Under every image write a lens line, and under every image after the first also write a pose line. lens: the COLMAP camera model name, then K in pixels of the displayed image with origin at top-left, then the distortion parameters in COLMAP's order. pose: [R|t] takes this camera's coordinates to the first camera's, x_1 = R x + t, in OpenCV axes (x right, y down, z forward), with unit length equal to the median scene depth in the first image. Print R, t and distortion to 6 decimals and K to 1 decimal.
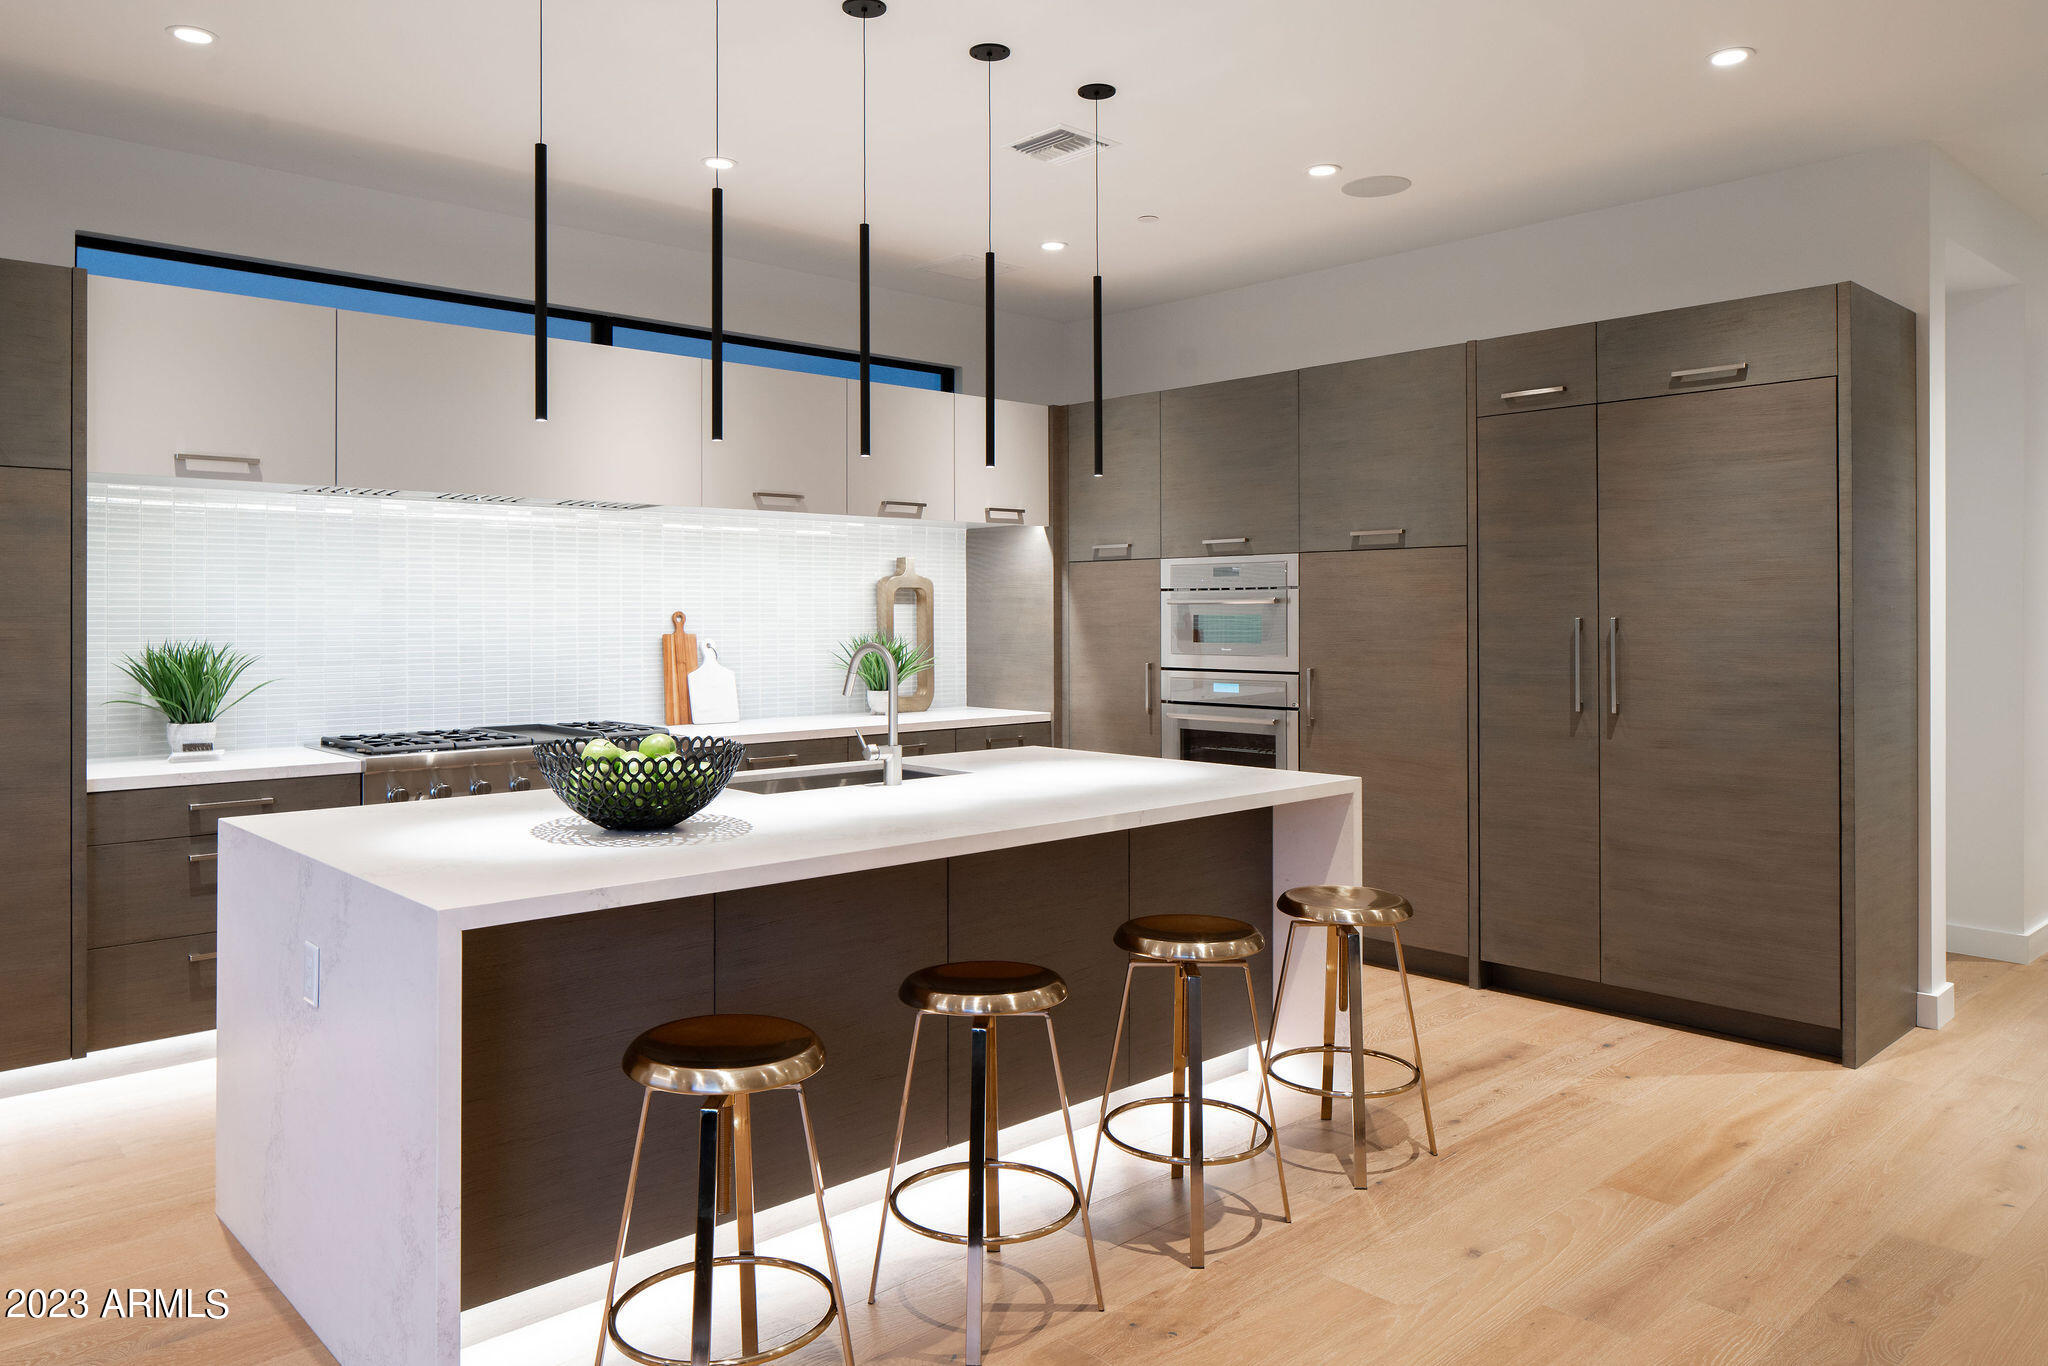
lens RADIAL K [[1385.5, 0, 979.9], [0, 1385.5, 609.5], [0, 0, 1]] dist [0.000922, -0.000274]
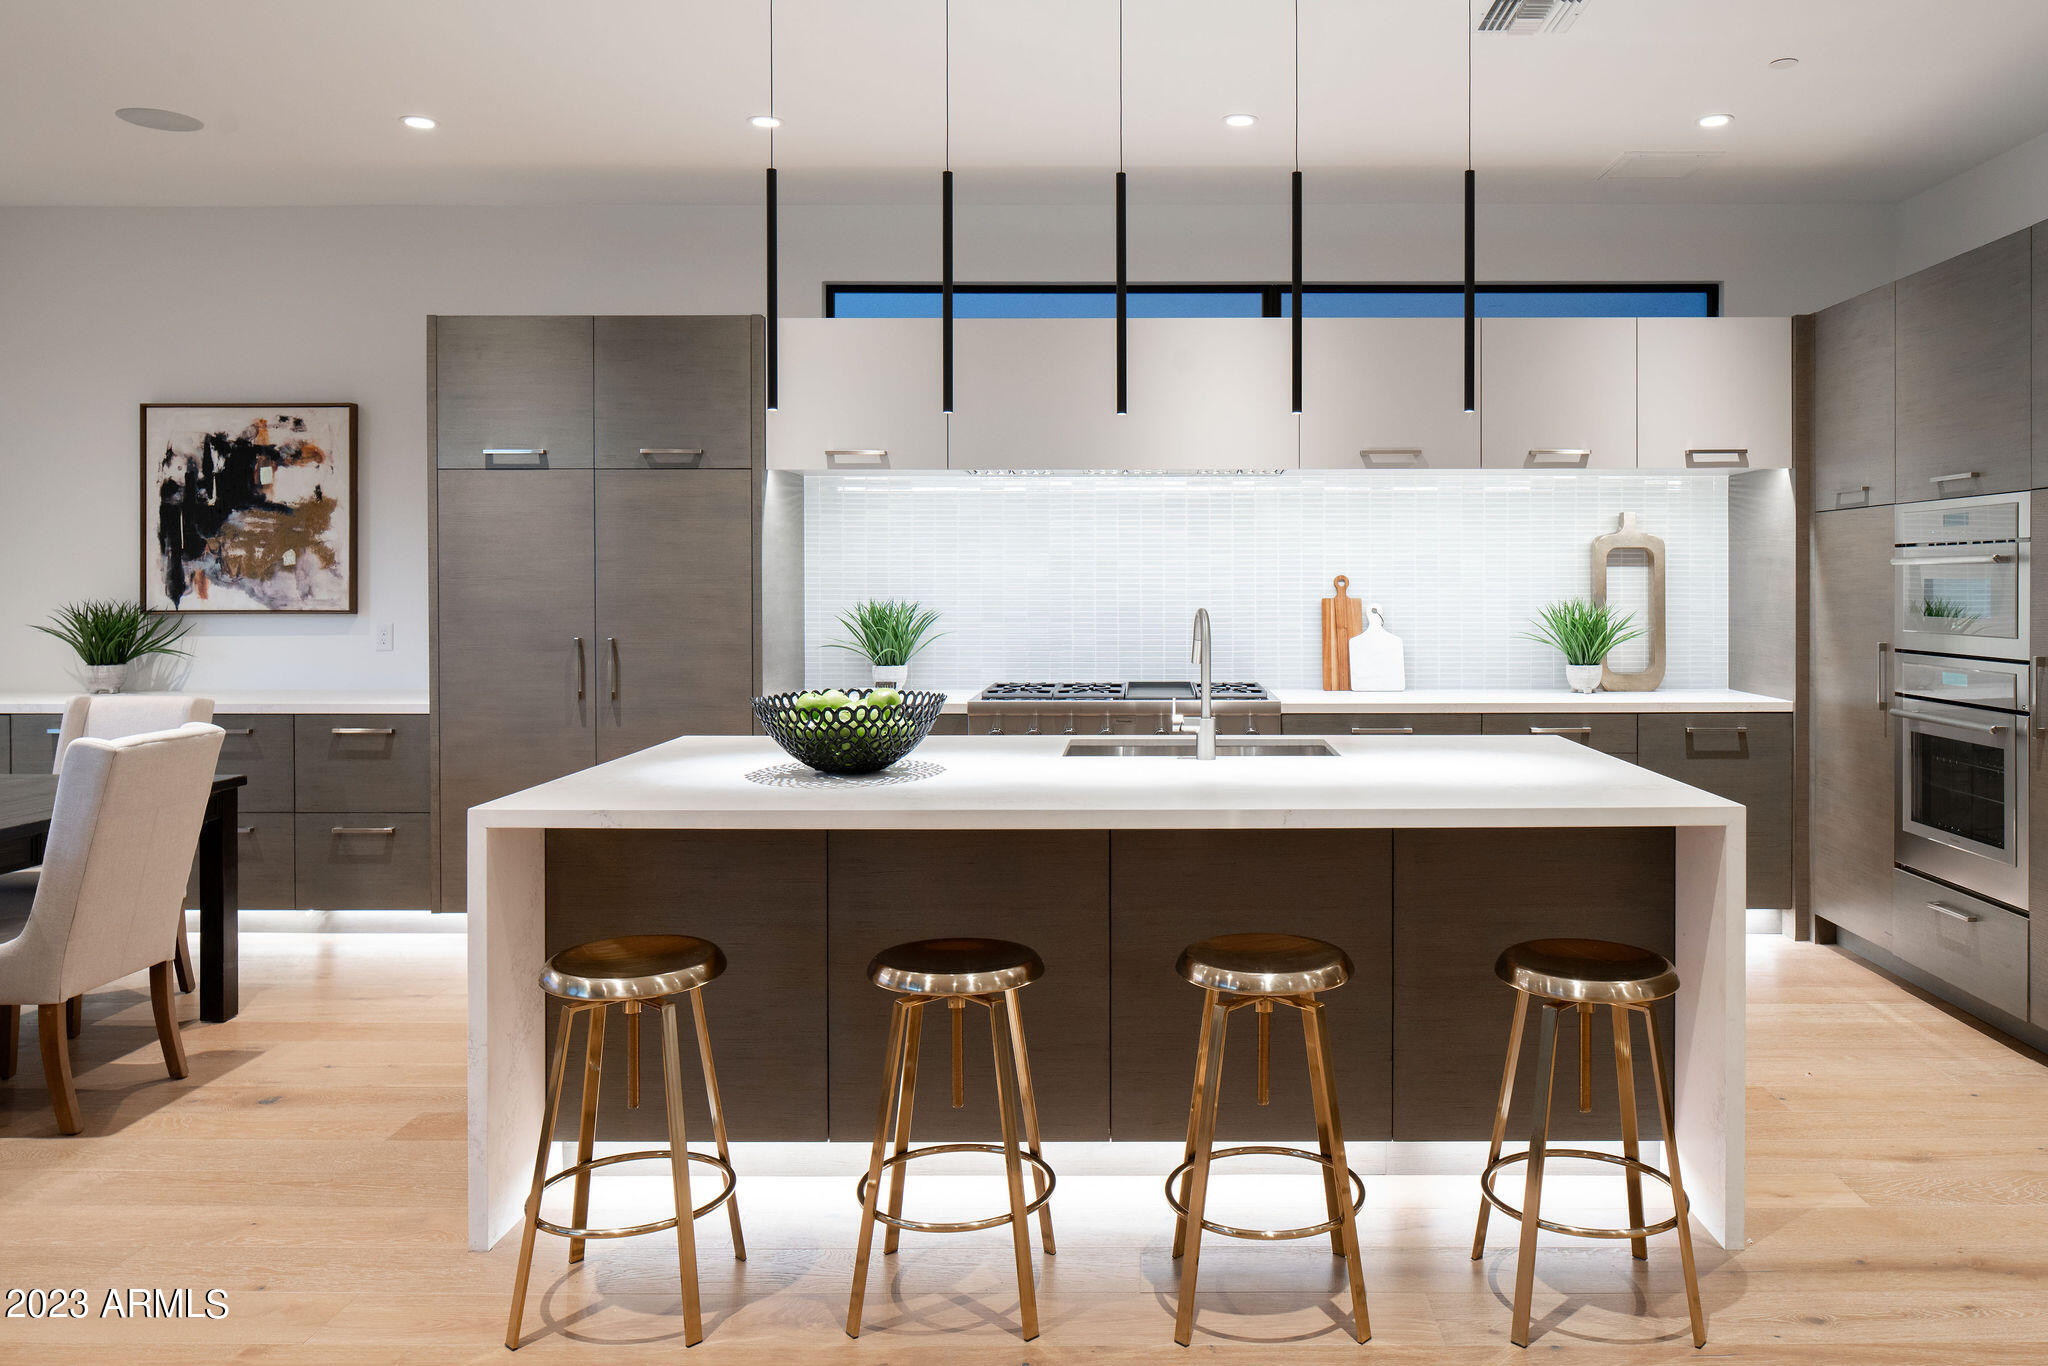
lens RADIAL K [[1401.5, 0, 1170.7], [0, 1401.5, 589.6], [0, 0, 1]] dist [-0.003373, -0.001533]
pose [[0.748513, 0.005503, -0.663098, 0.371963], [0.001790, 0.999945, 0.010319, 0.001148], [0.663118, -0.008911, 0.748462, 0.185227]]
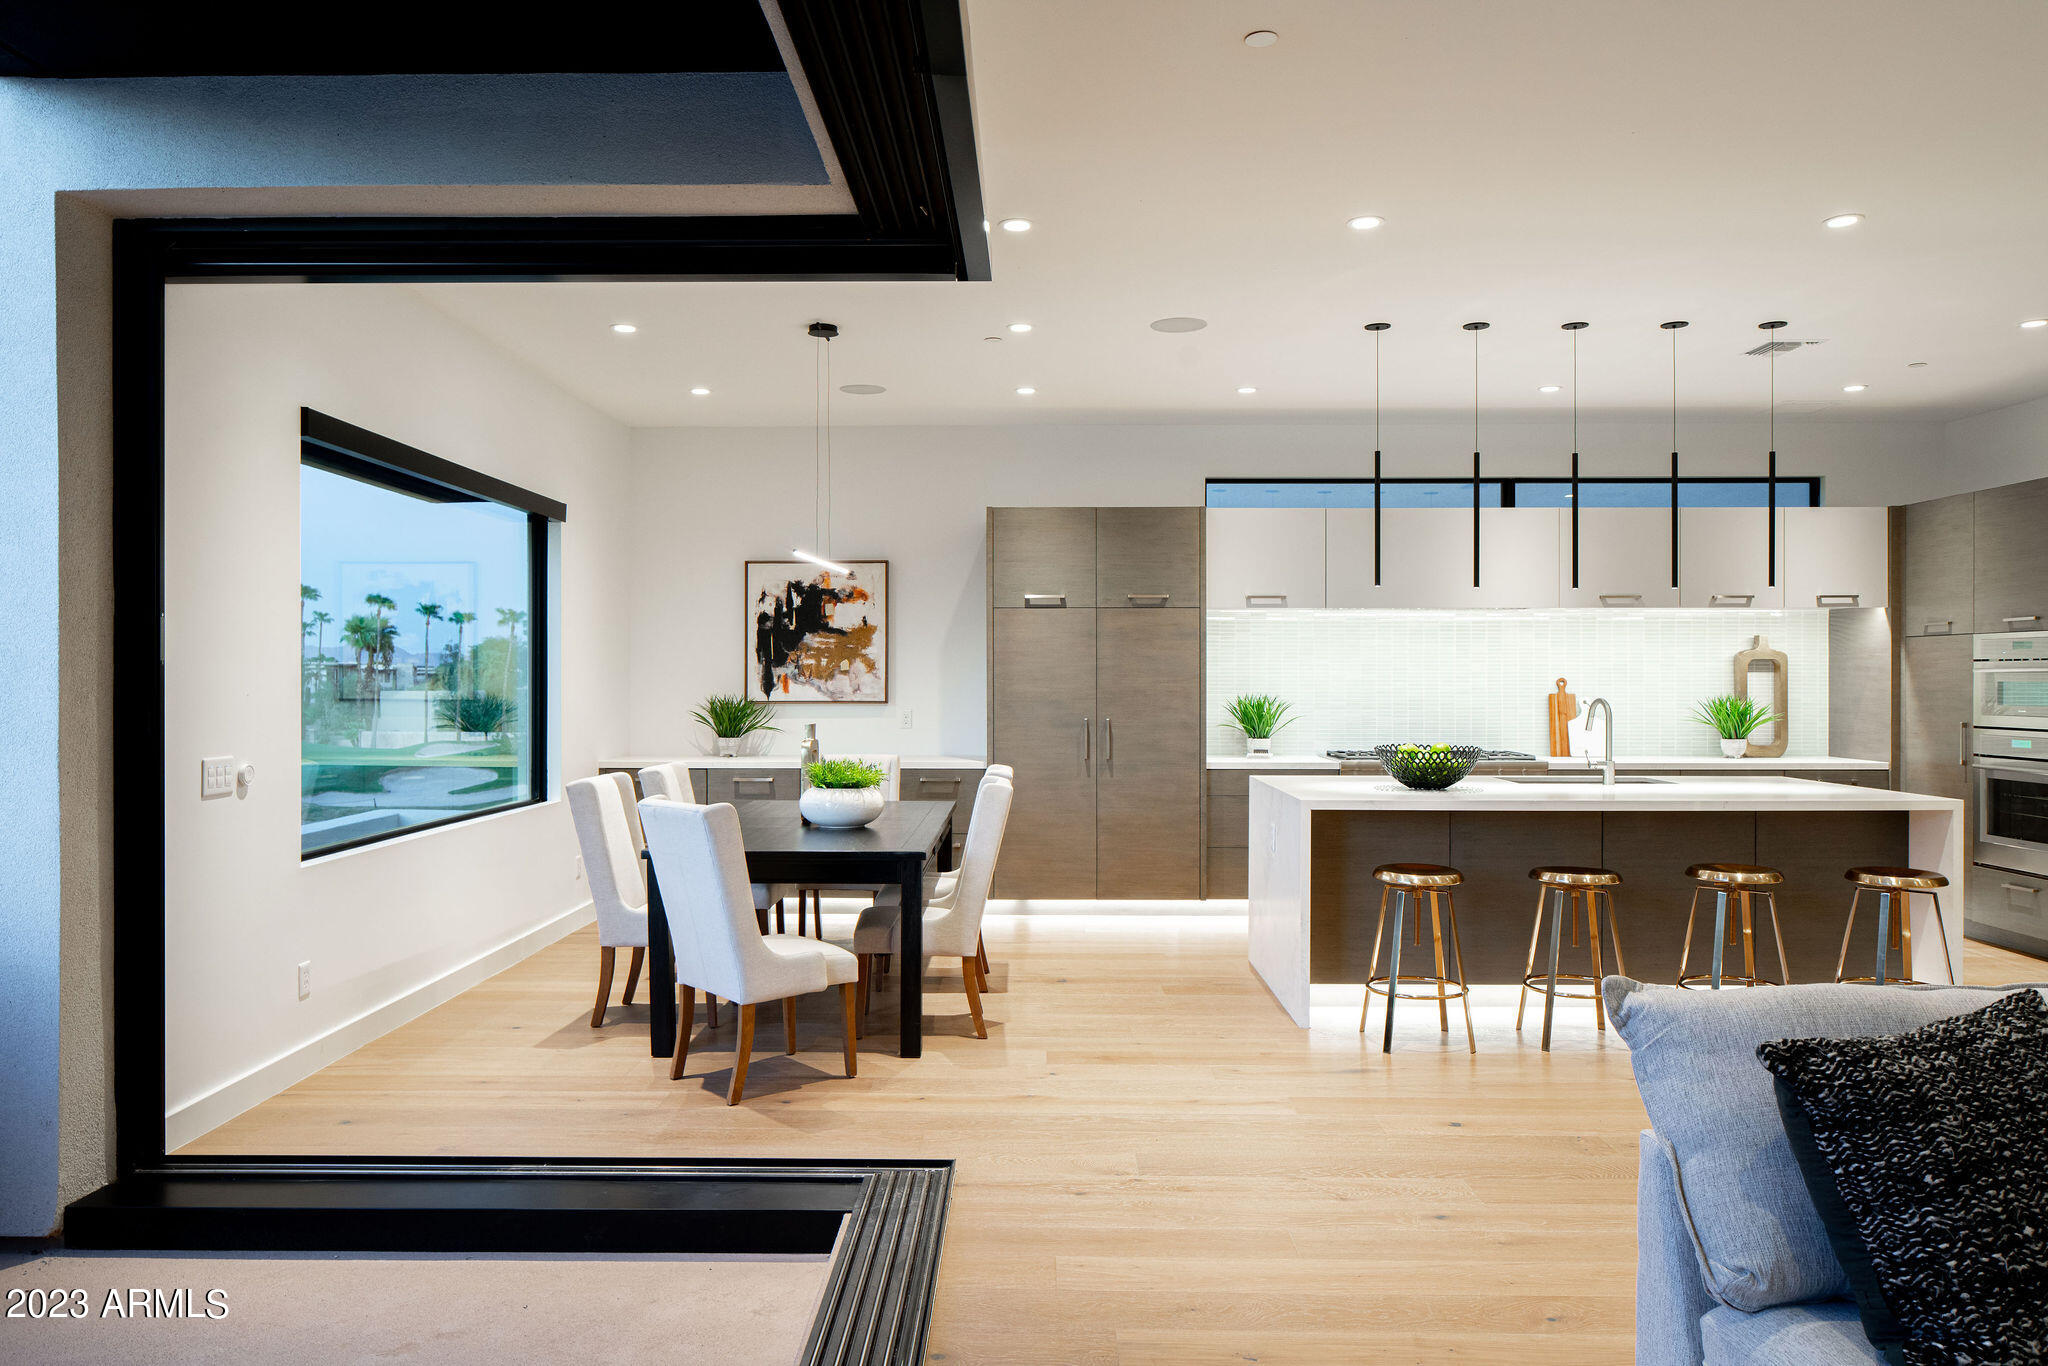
lens RADIAL K [[1379.8, 0, 1024.0], [0, 1379.8, 683.0], [0, 0, 1]] dist [-0.004465, -0.002097]
pose [[0.735467, 0.003828, -0.677549, 0.361329], [0.000768, 0.999979, 0.006484, -0.003198], [0.677560, -0.005289, 0.735449, -0.454645]]
